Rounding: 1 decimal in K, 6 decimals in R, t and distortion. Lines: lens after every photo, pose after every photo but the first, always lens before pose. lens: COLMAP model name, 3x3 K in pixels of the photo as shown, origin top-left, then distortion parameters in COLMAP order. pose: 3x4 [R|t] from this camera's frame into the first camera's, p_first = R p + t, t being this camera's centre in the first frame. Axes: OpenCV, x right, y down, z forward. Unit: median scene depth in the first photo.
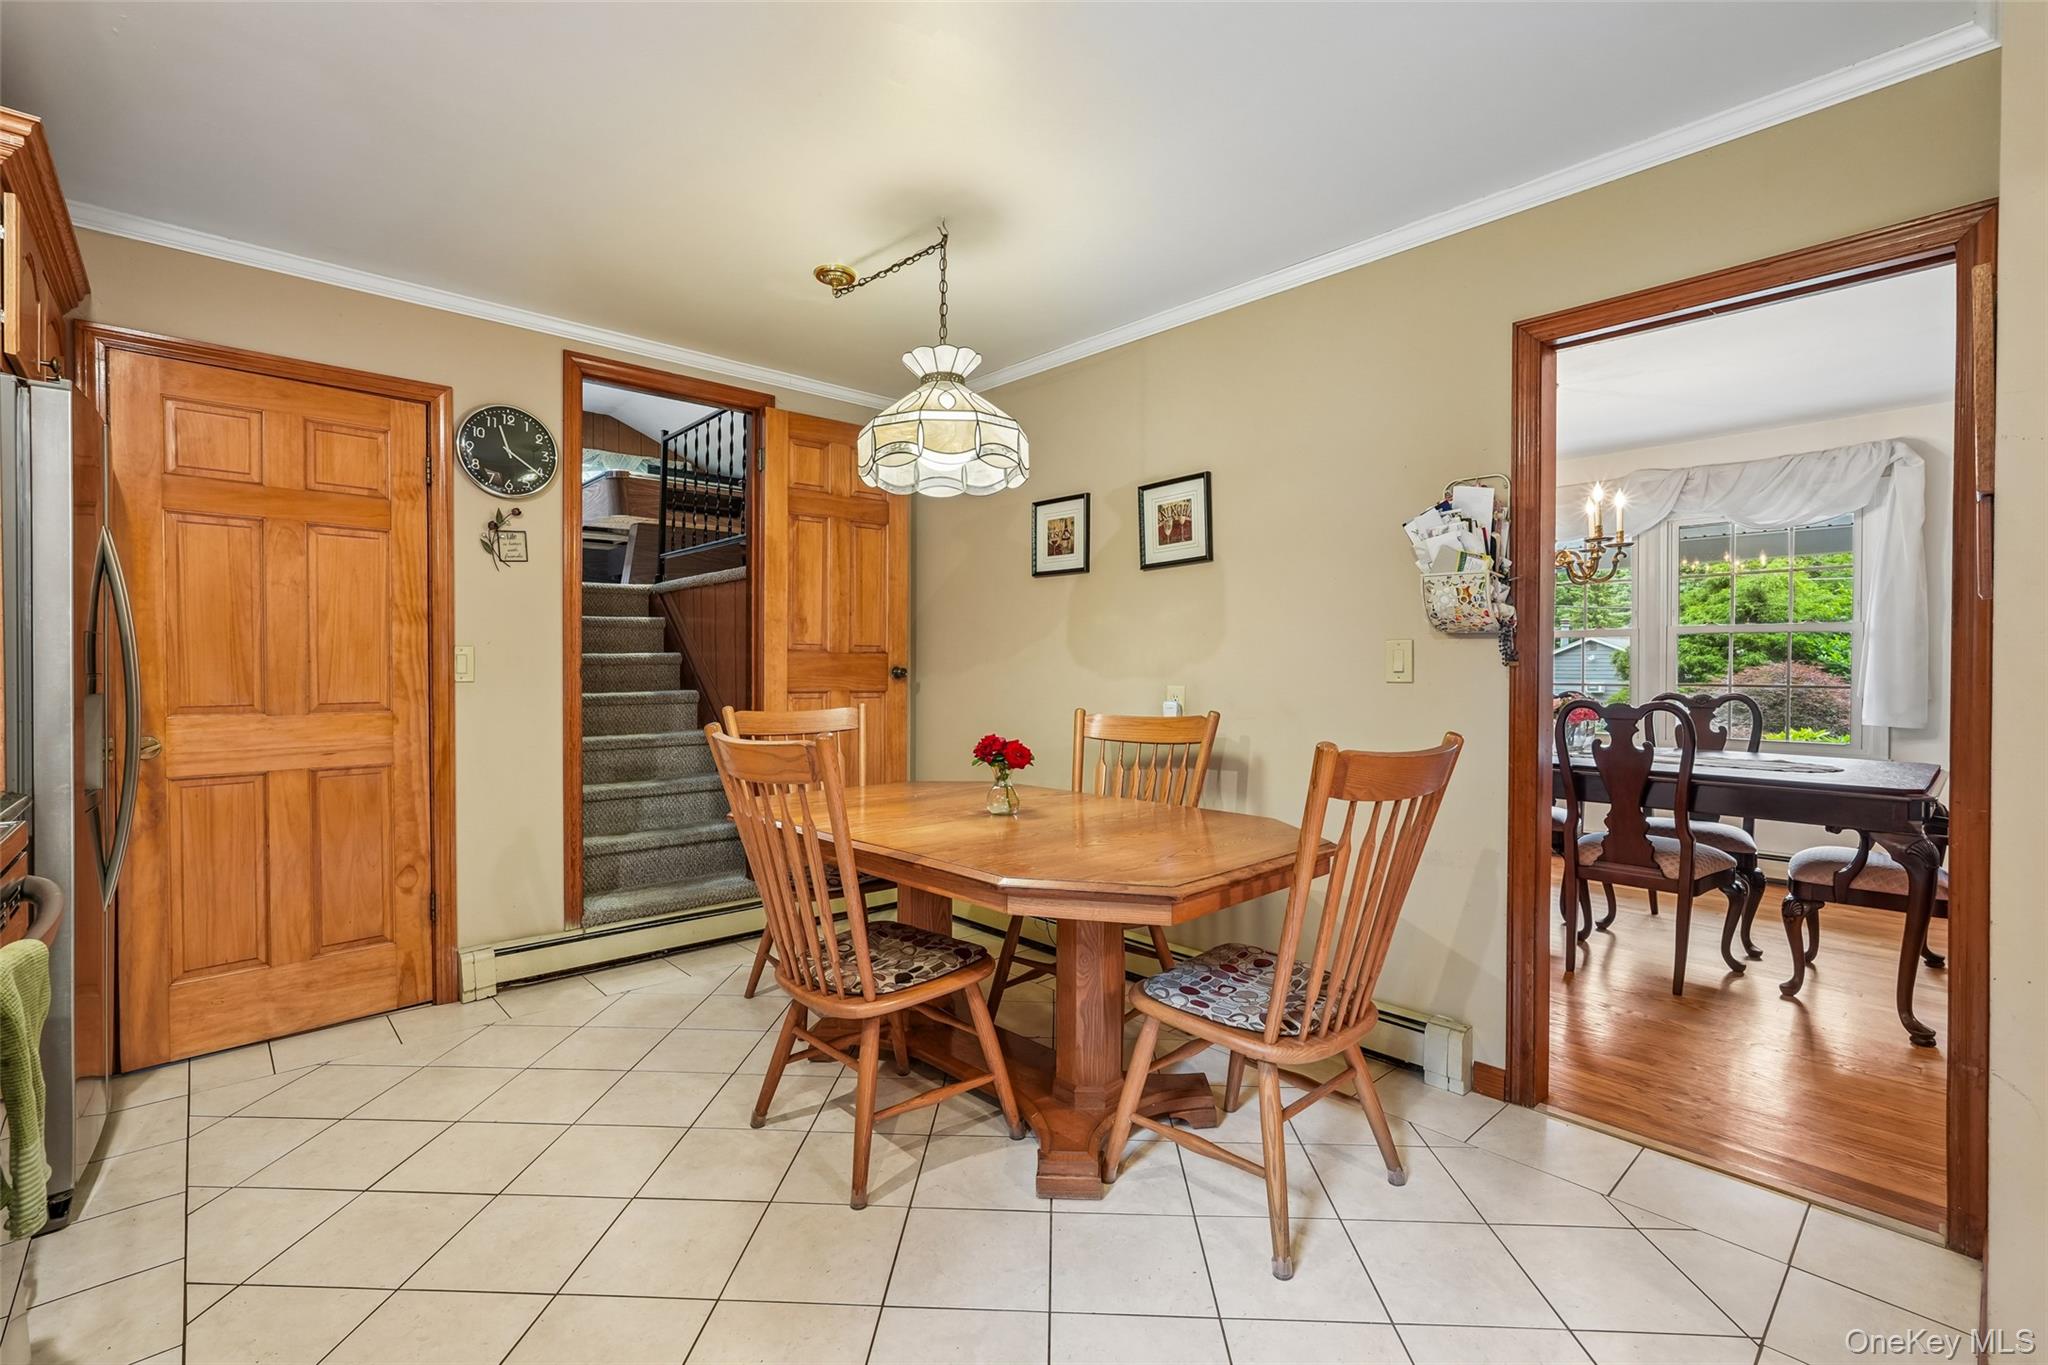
lens RADIAL K [[902.0, 0, 1017.8], [0, 902.0, 672.8], [0, 0, 1]] dist [-0.010578, 0.006196]
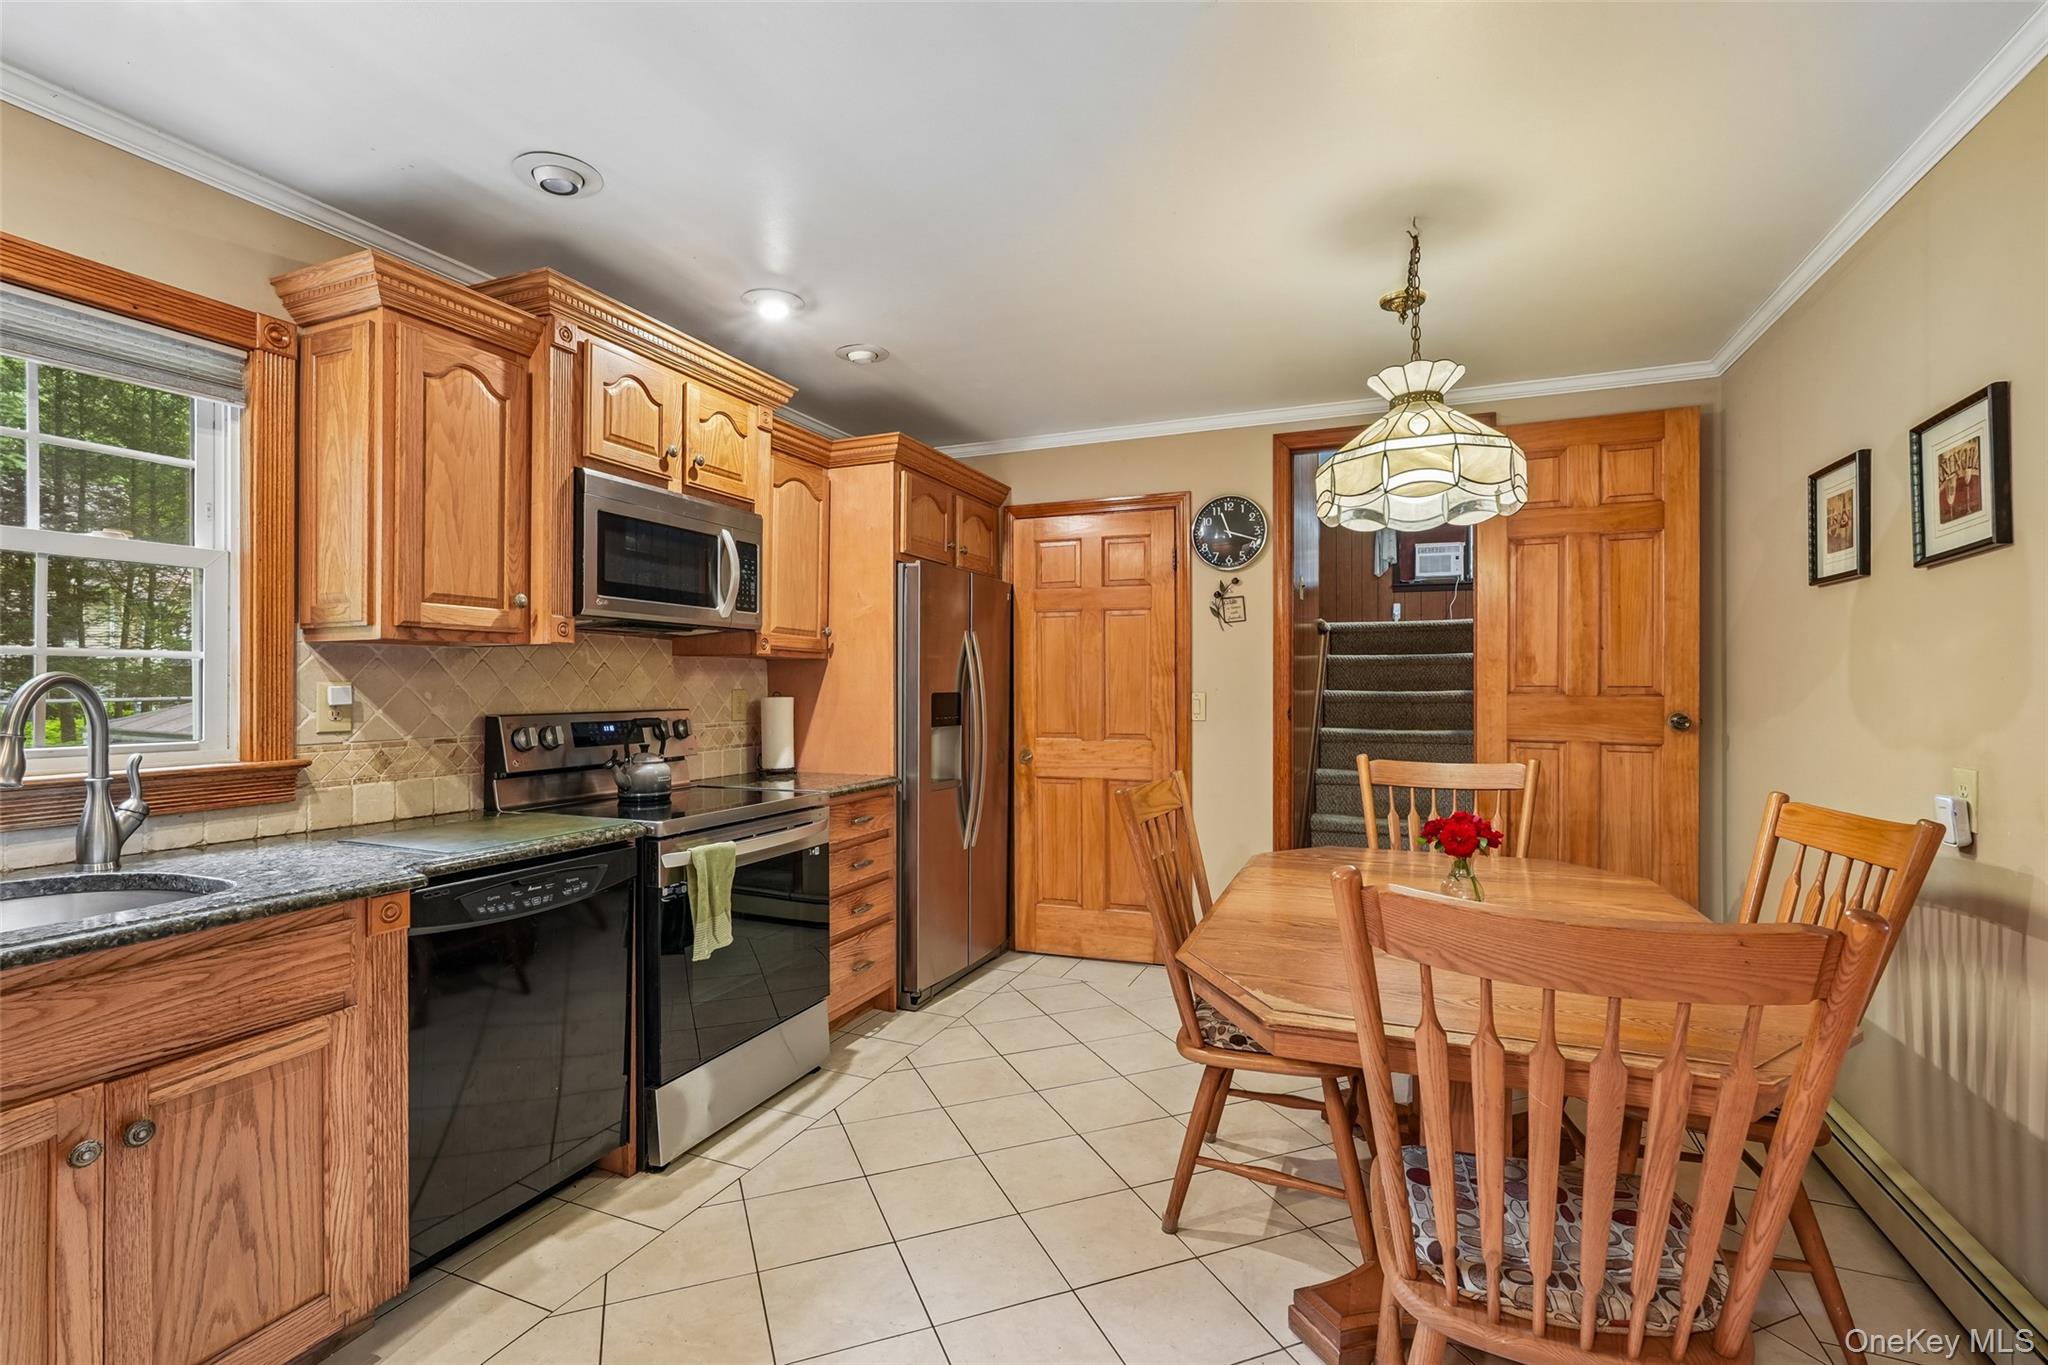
lens RADIAL K [[902.0, 0, 1003.5], [0, 902.0, 688.4], [0, 0, 1]] dist [-0.010578, 0.006196]
pose [[0.432567, -0.000524, -0.901602, 0.420623], [-0.006557, 0.999972, -0.003726, -0.029569], [0.901578, 0.007523, 0.432551, 0.209013]]
